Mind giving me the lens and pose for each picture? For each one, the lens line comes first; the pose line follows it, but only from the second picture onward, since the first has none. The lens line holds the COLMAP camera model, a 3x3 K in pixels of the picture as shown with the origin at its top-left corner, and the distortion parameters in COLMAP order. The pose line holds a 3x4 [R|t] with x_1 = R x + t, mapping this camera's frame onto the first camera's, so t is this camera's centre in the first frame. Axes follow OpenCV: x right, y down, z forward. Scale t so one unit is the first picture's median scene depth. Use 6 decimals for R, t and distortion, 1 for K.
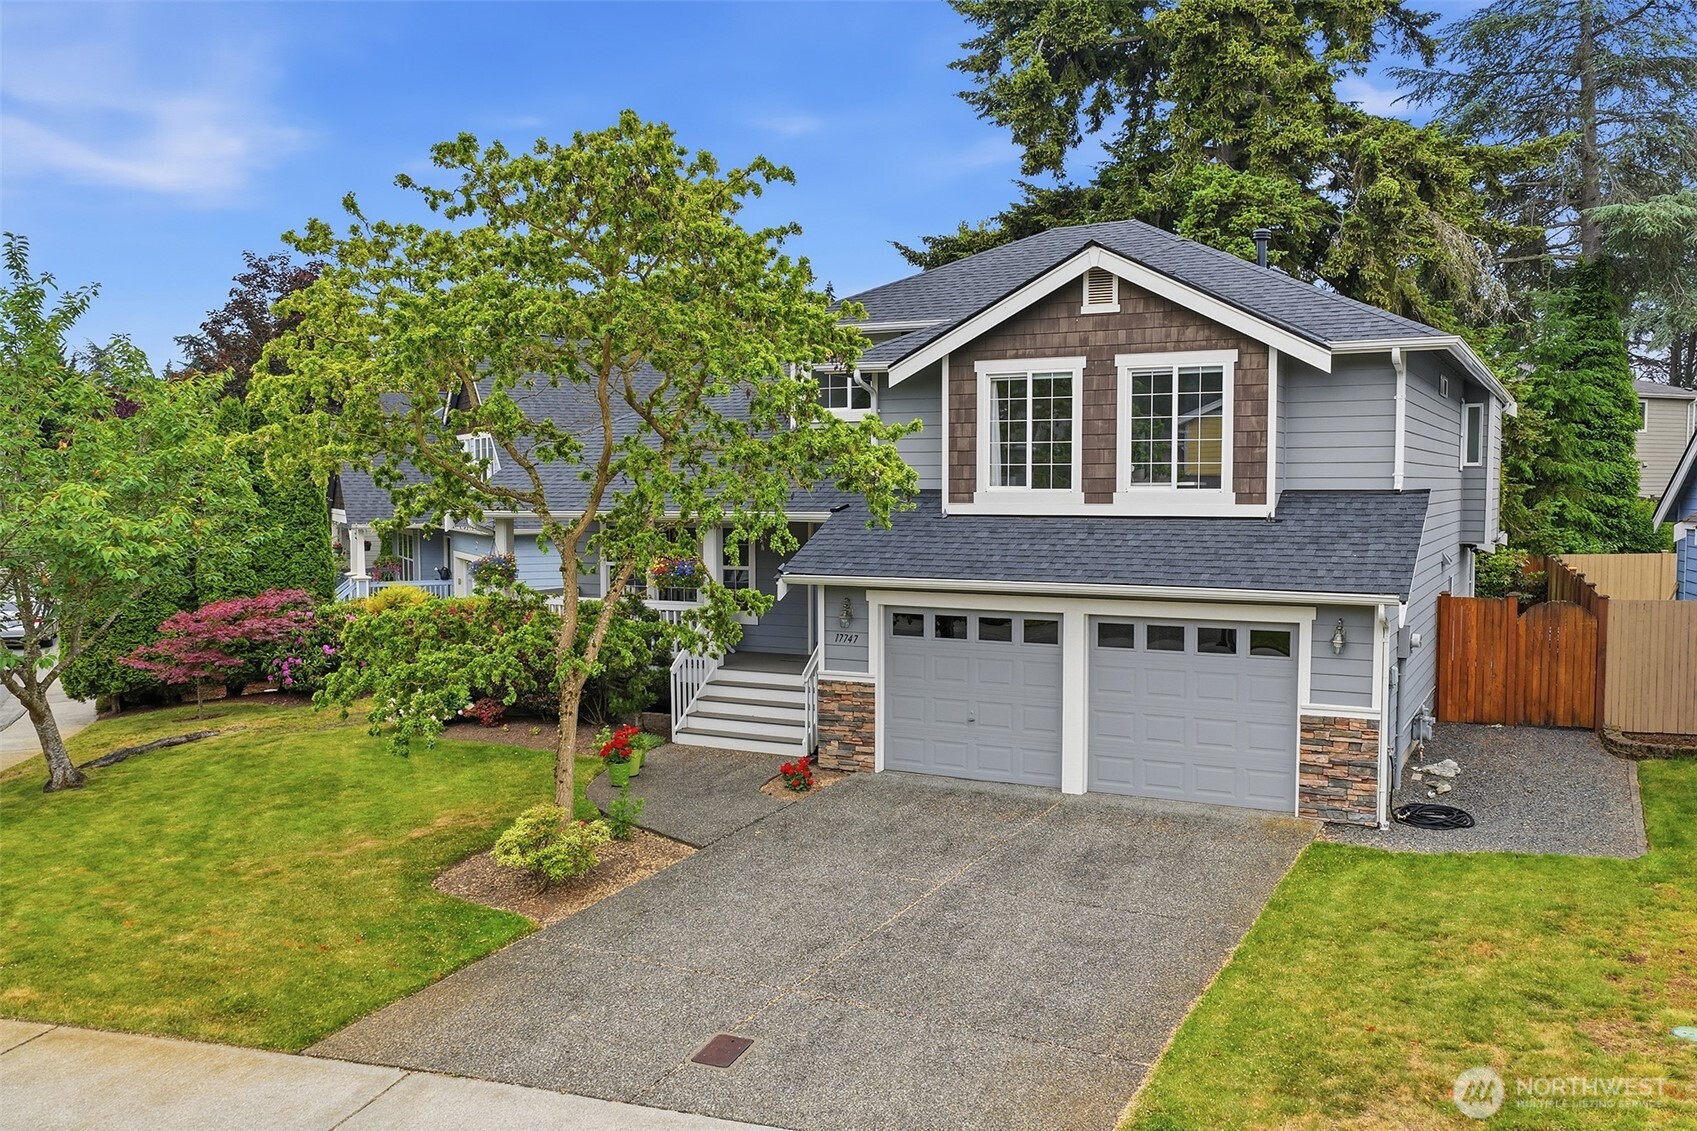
lens RADIAL K [[1370.5, 0, 848.5], [0, 1370.5, 565.5], [0, 0, 1]] dist [0.003728, 0.014557]
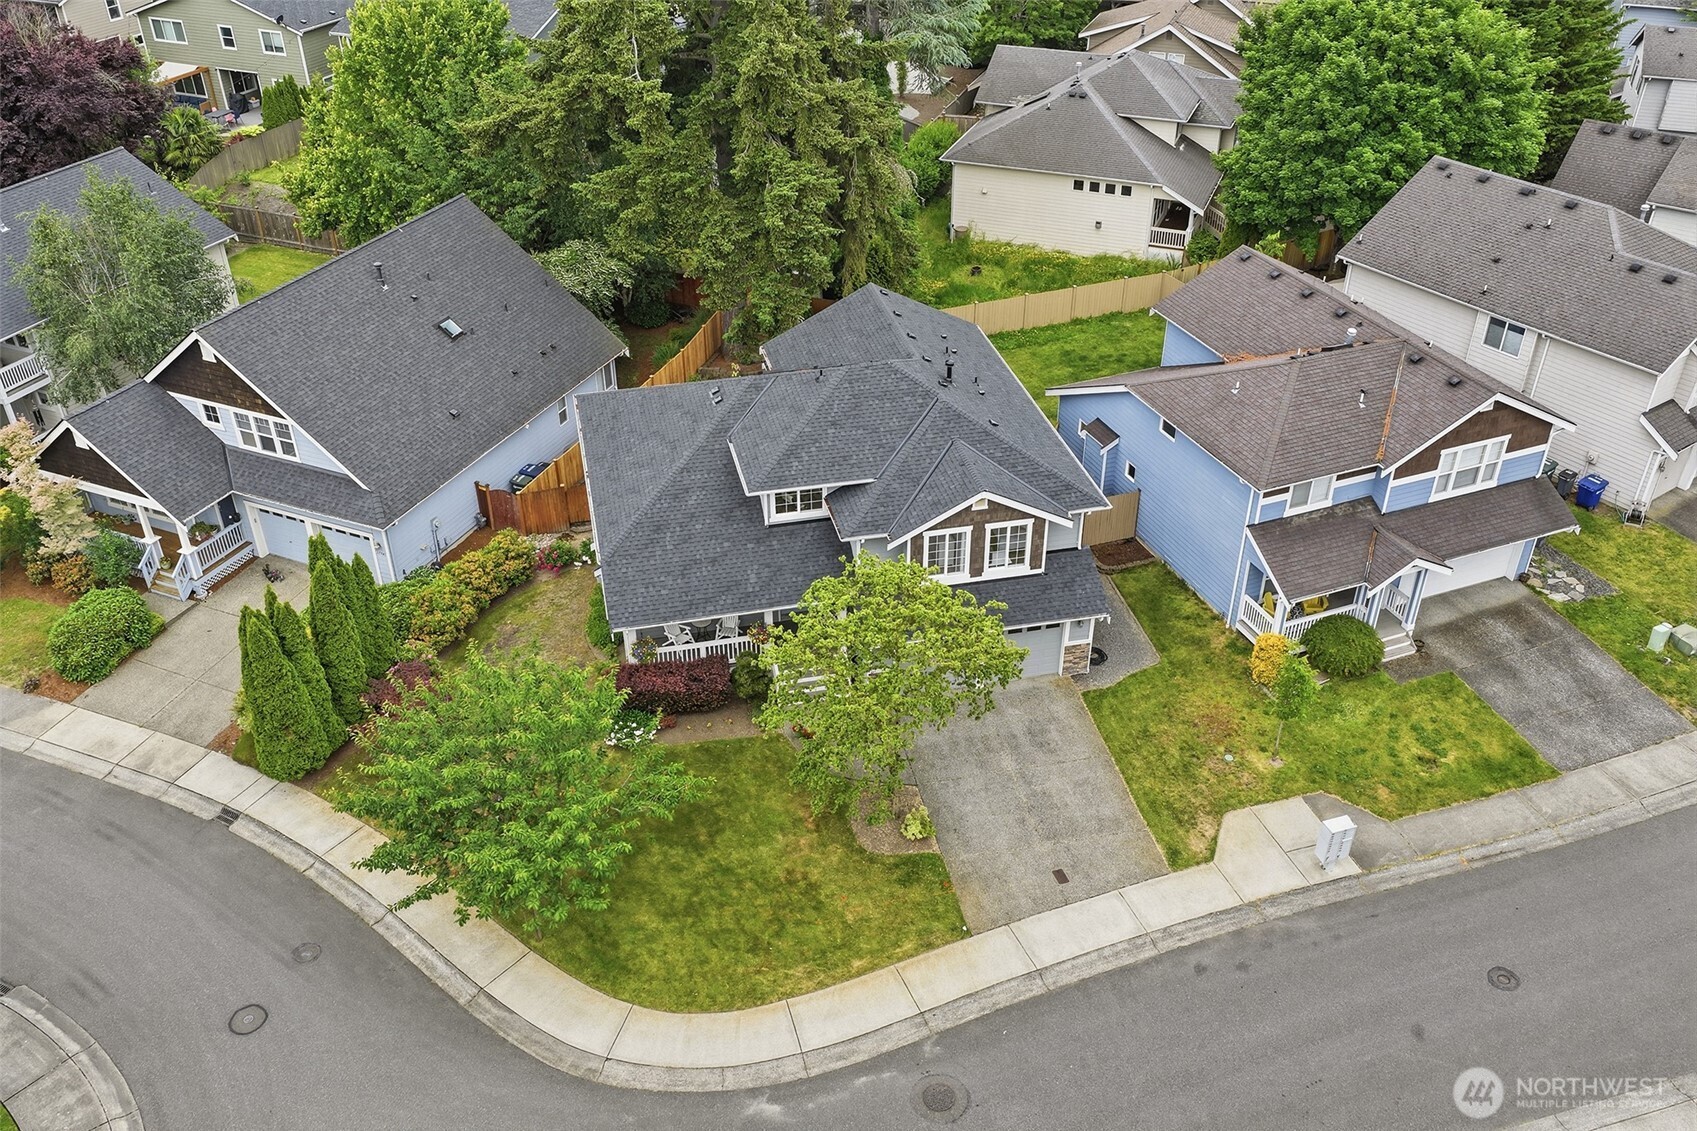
lens RADIAL K [[1370.5, 0, 848.5], [0, 1370.5, 565.5], [0, 0, 1]] dist [0.003728, 0.014557]
pose [[0.766858, -0.368025, 0.525820, -1.282251], [0.049300, 0.850624, 0.523459, -1.373004], [-0.639921, -0.375495, 0.670451, -0.465908]]
